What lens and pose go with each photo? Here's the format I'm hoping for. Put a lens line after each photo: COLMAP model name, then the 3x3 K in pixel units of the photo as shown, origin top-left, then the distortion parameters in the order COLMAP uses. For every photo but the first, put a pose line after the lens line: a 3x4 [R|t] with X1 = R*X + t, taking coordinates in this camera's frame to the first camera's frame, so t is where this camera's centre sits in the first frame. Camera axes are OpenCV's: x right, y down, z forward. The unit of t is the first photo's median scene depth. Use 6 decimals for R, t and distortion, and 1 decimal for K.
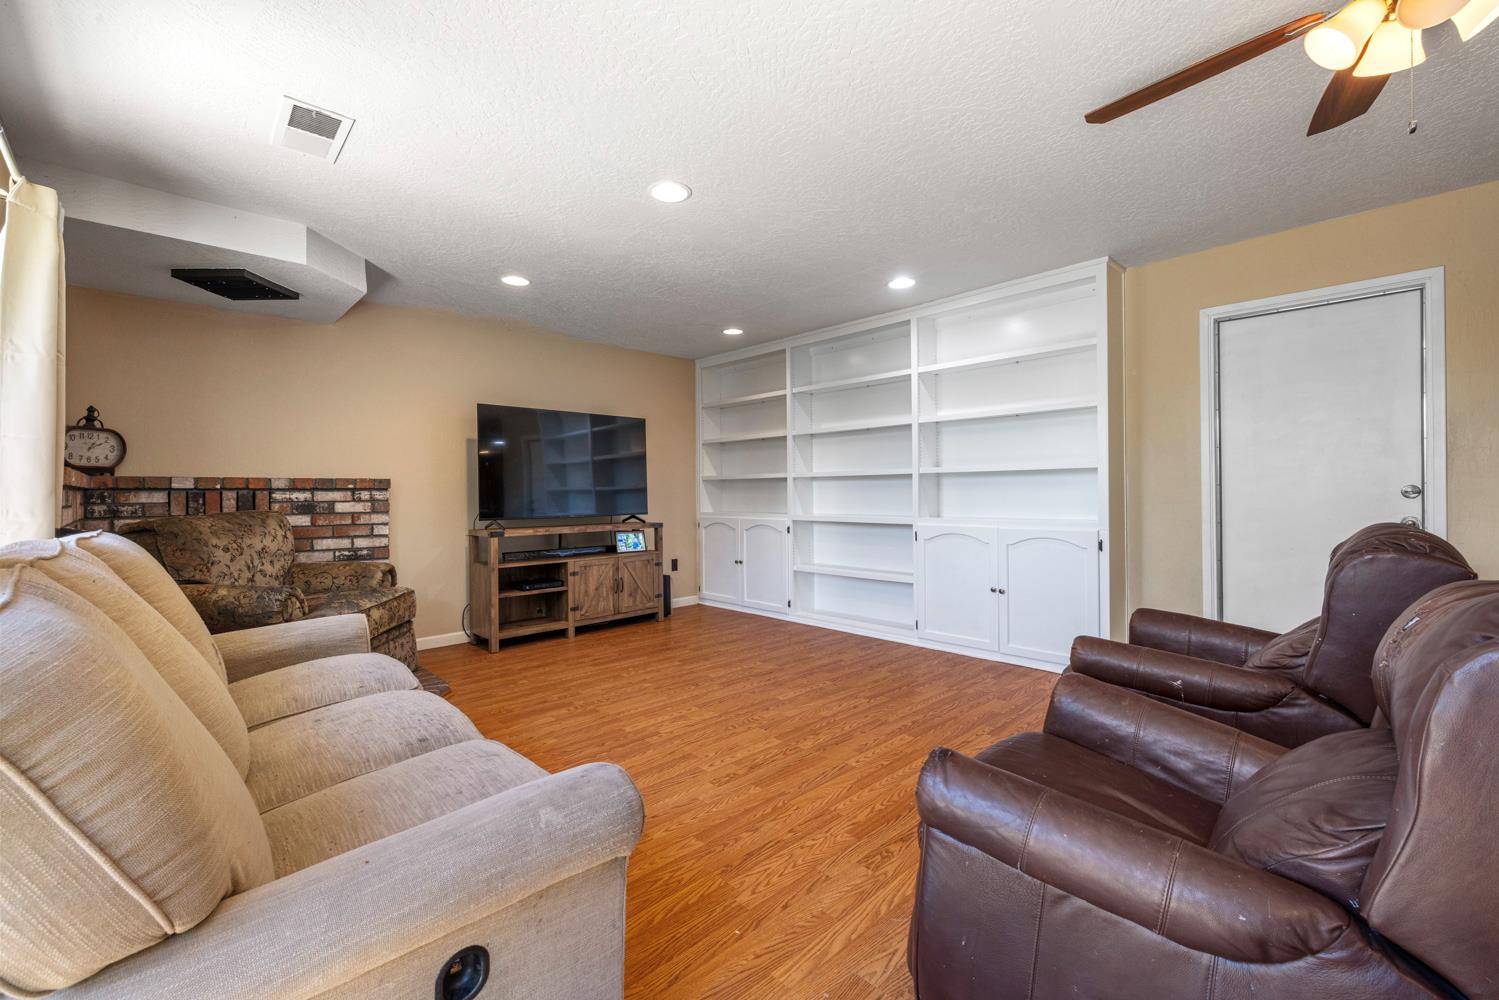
lens RADIAL K [[631.1, 0, 749.5], [0, 631.1, 500.0], [0, 0, 1]] dist [0.000987, -0.000478]
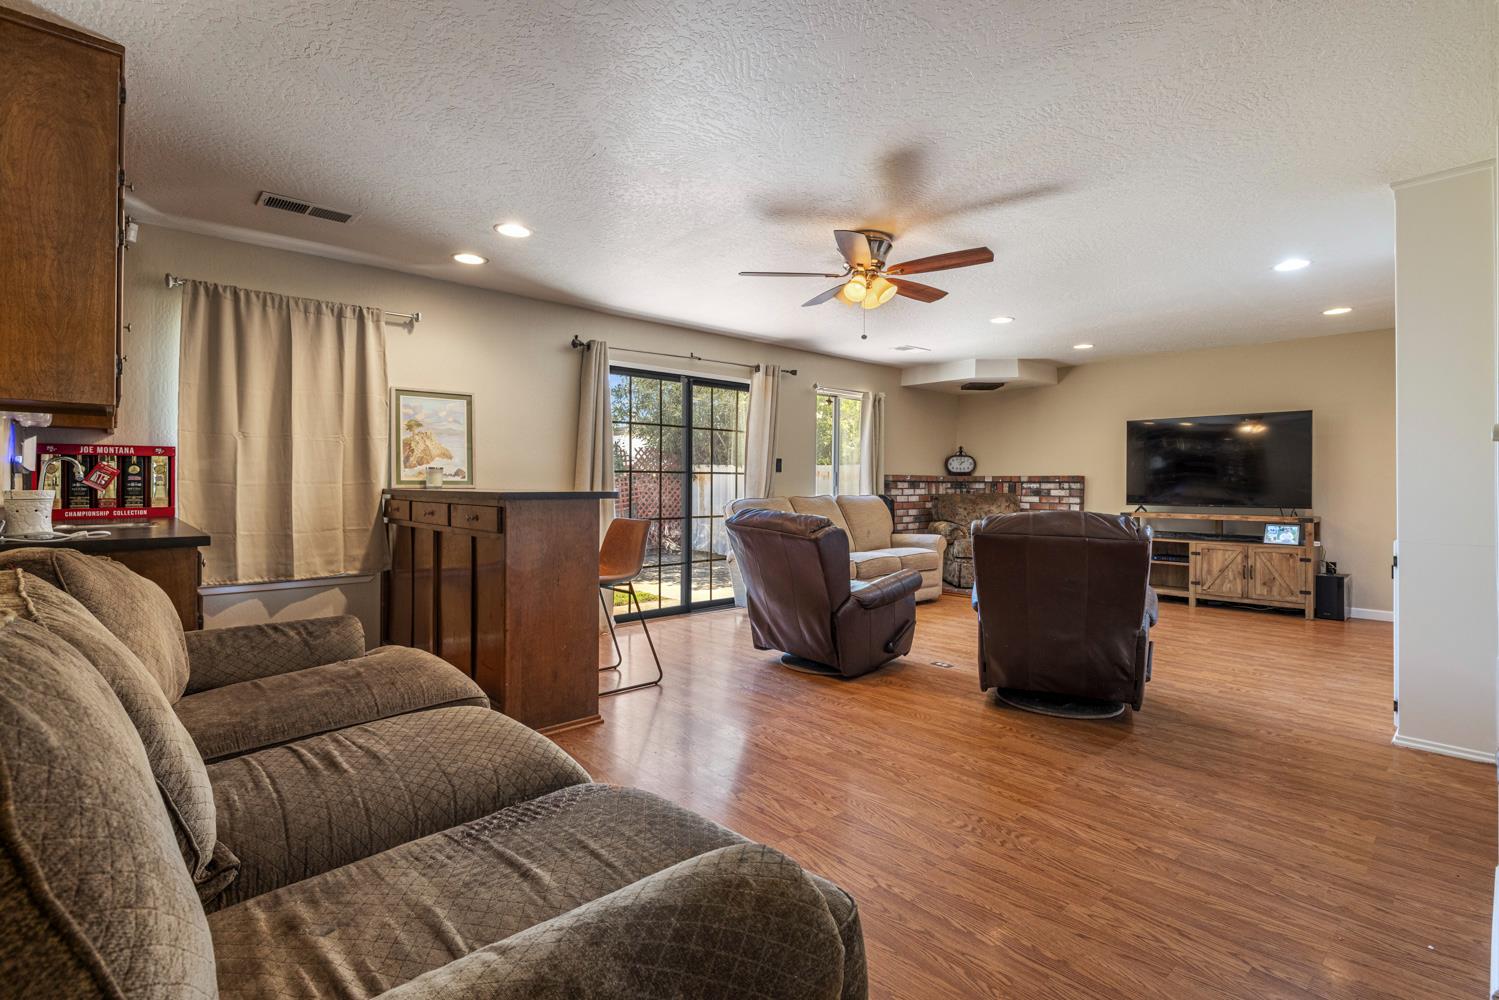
lens RADIAL K [[703.4, 0, 749.5], [0, 703.4, 500.0], [0, 0, 1]] dist [-0.000020, -0.000003]
pose [[-0.027574, 0.029040, -0.999198, 1.082665], [-0.015190, 0.999450, 0.029467, -0.010174], [0.999504, 0.015990, -0.027118, 0.197231]]
